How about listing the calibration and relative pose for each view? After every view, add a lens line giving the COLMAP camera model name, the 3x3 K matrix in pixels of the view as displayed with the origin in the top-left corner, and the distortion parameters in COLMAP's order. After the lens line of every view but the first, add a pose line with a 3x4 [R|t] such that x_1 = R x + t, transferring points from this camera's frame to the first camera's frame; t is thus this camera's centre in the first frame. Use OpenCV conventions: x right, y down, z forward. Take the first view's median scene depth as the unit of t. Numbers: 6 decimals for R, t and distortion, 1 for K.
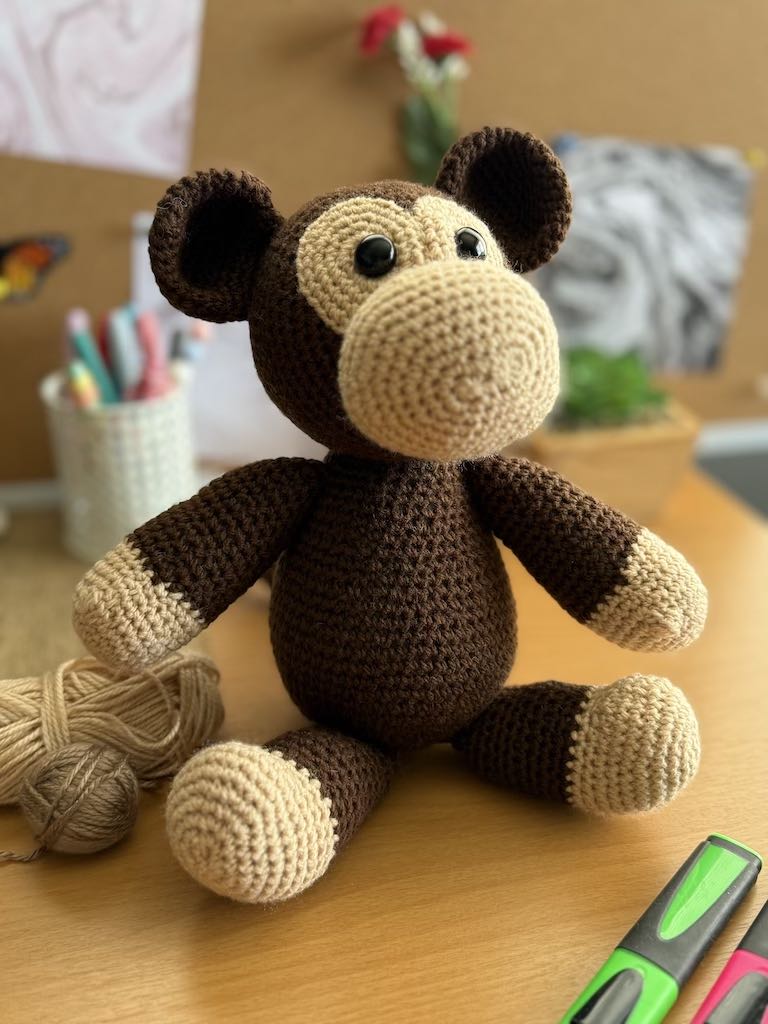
lens RADIAL K [[981.3, 0, 357.2], [0, 981.3, 501.6], [0, 0, 1]] dist [-0.015336, -0.017146]
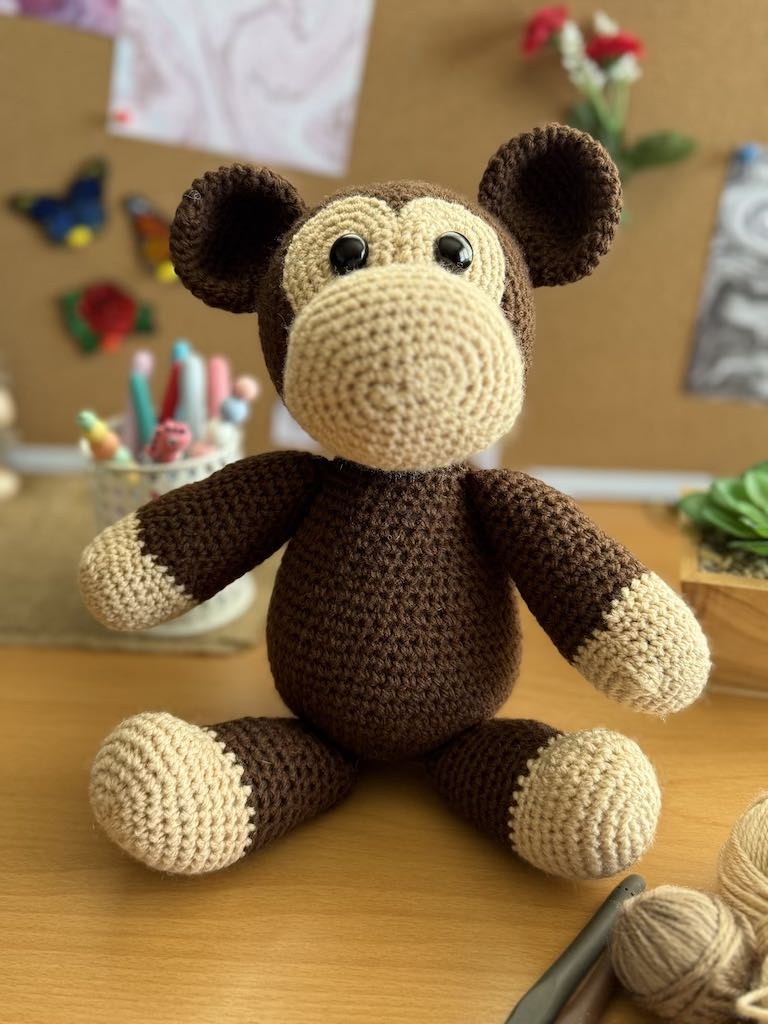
lens RADIAL K [[981.3, 0, 357.2], [0, 981.3, 501.6], [0, 0, 1]] dist [-0.015336, -0.017146]
pose [[0.945174, 0.128566, -0.300194, 0.327890], [-0.128358, 0.991516, 0.020503, -0.024144], [0.300283, 0.019153, 0.953658, 0.059324]]
